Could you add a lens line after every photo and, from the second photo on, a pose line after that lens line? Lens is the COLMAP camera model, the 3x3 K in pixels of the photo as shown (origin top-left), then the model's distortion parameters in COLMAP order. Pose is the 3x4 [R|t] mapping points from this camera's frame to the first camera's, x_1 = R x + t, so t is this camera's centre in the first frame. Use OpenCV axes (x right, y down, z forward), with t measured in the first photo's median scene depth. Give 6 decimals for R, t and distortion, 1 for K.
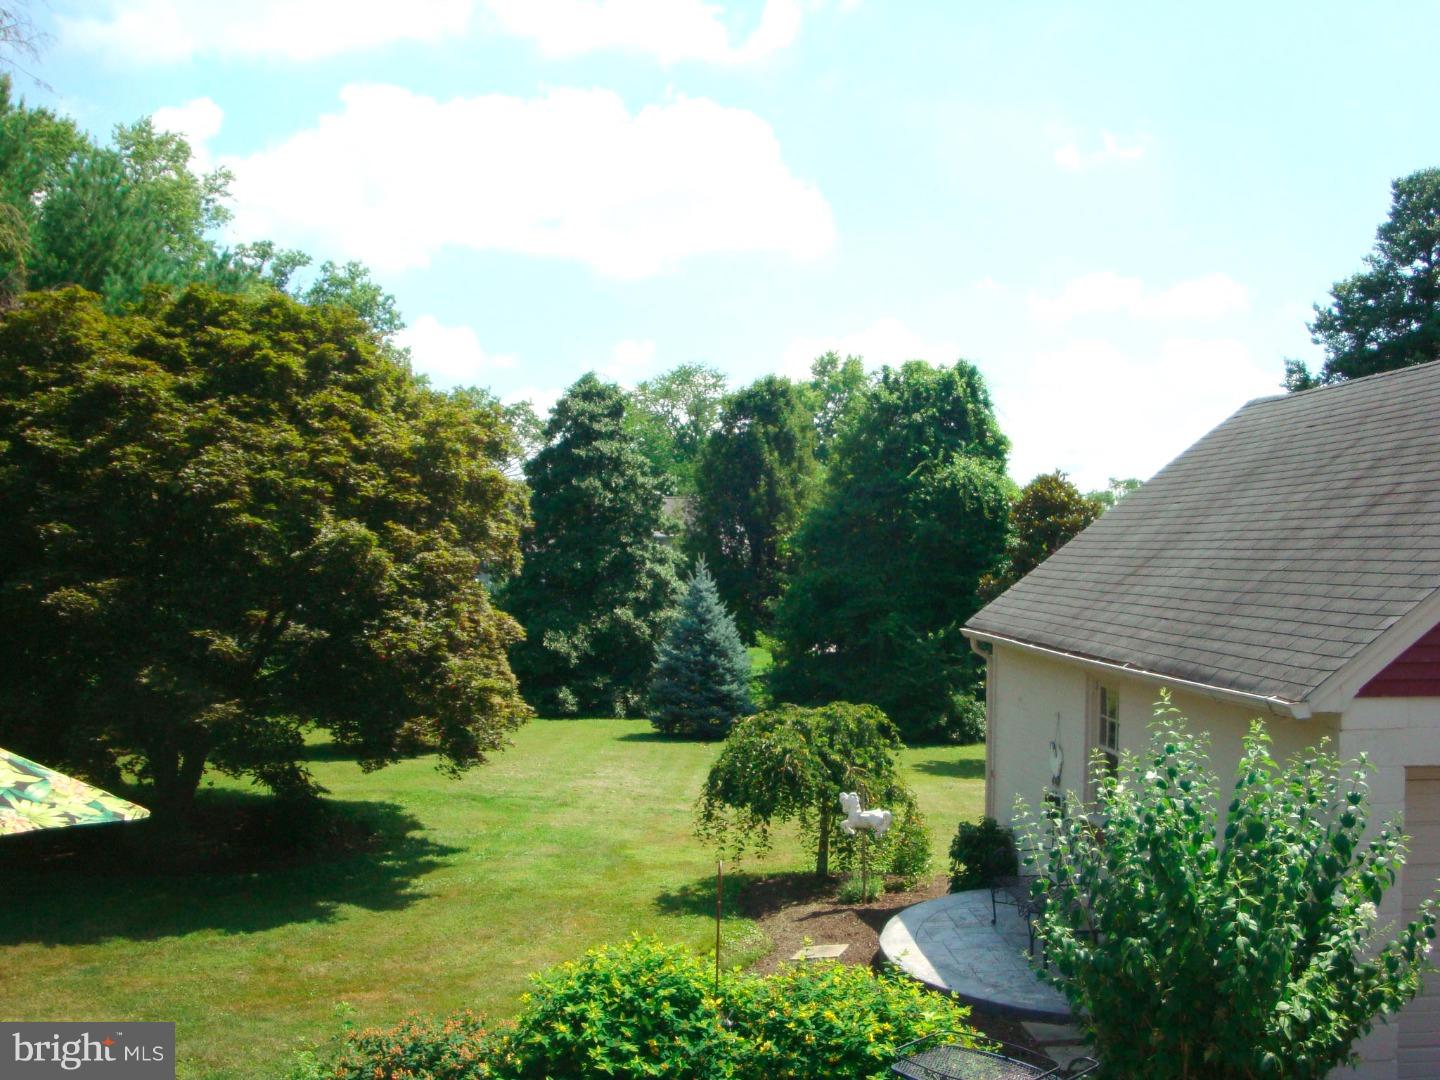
lens RADIAL K [[1295.4, 0, 730.7], [0, 1295.4, 537.9], [0, 0, 1]] dist [-0.129878, 0.027036]
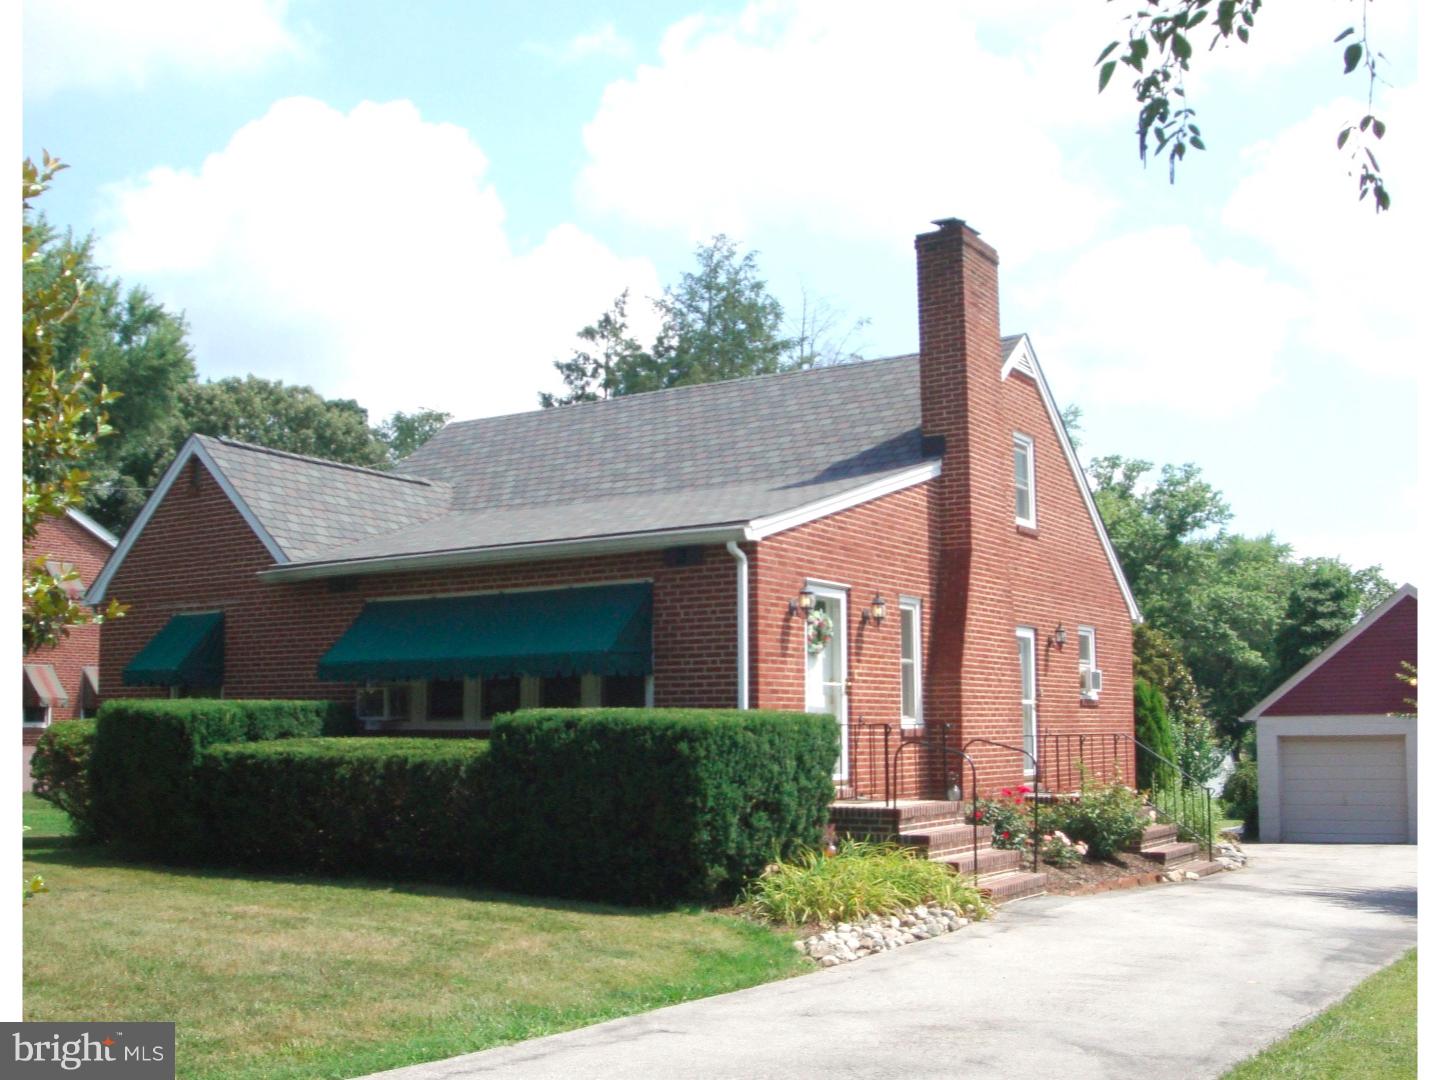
lens RADIAL K [[1295.4, 0, 720.3], [0, 1295.4, 542.3], [0, 0, 1]] dist [-0.129878, 0.027036]
pose [[0.777228, -0.081594, -0.623907, 0.253809], [0.001149, 0.991739, -0.128268, 0.014570], [0.629219, 0.098976, 0.770901, -0.454666]]
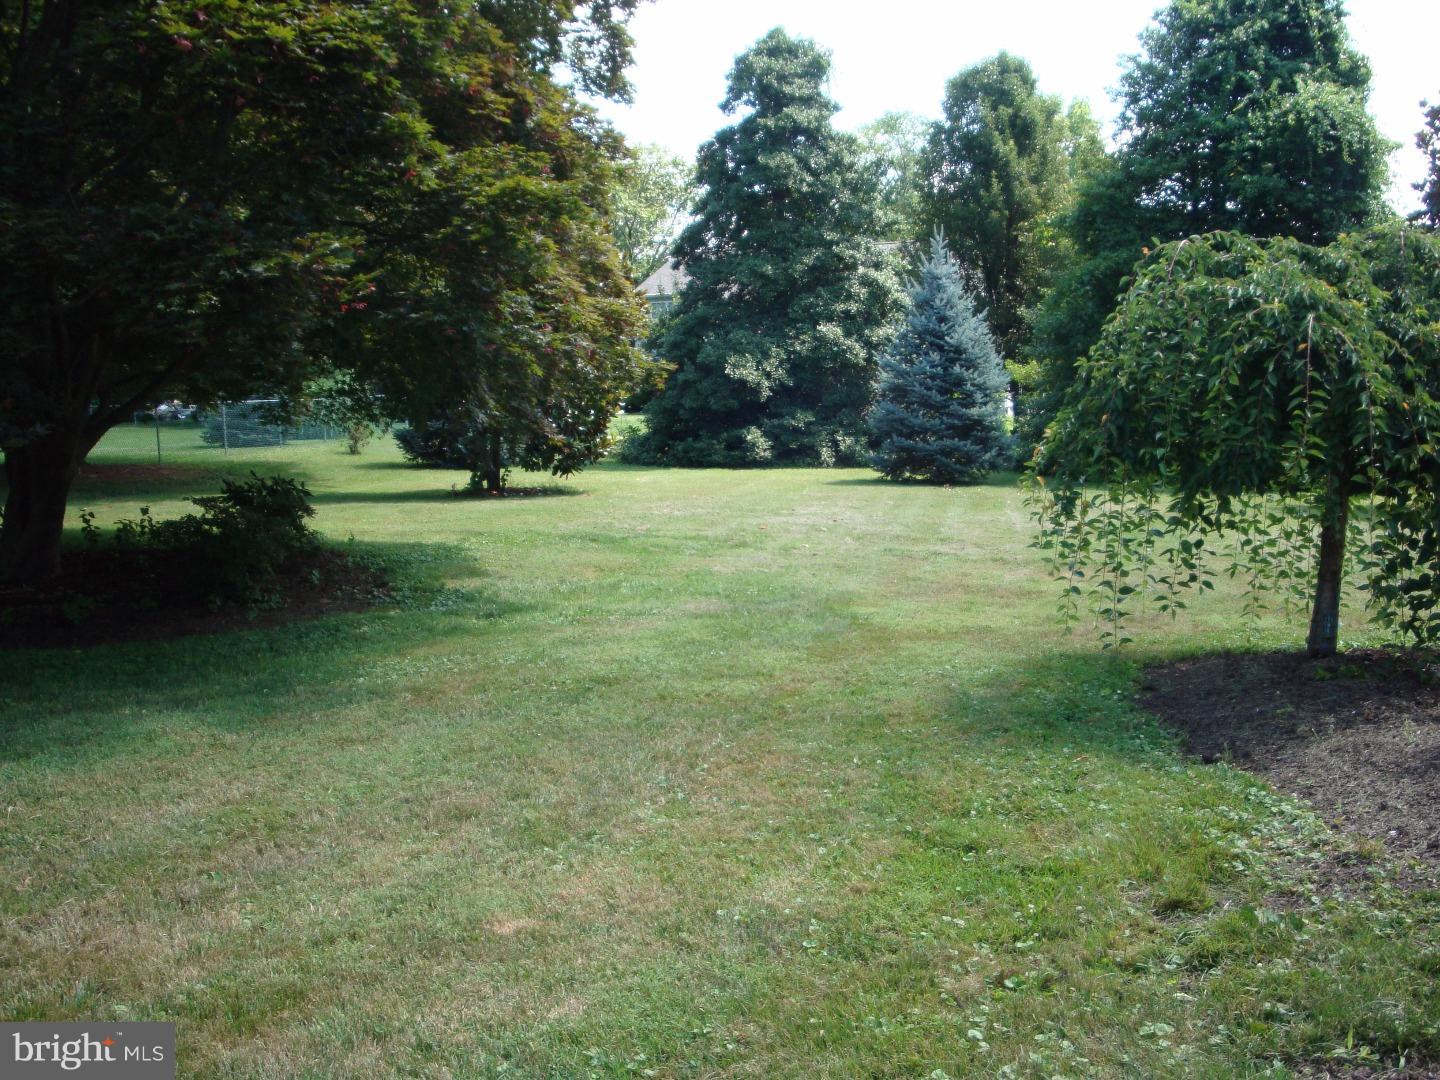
lens RADIAL K [[1295.4, 0, 711.2], [0, 1295.4, 544.6], [0, 0, 1]] dist [-0.129878, 0.027036]
pose [[0.985407, -0.004288, -0.170161, -0.023897], [0.030465, 0.987983, 0.151531, 0.067169], [0.167466, -0.154504, 0.973696, 0.239905]]
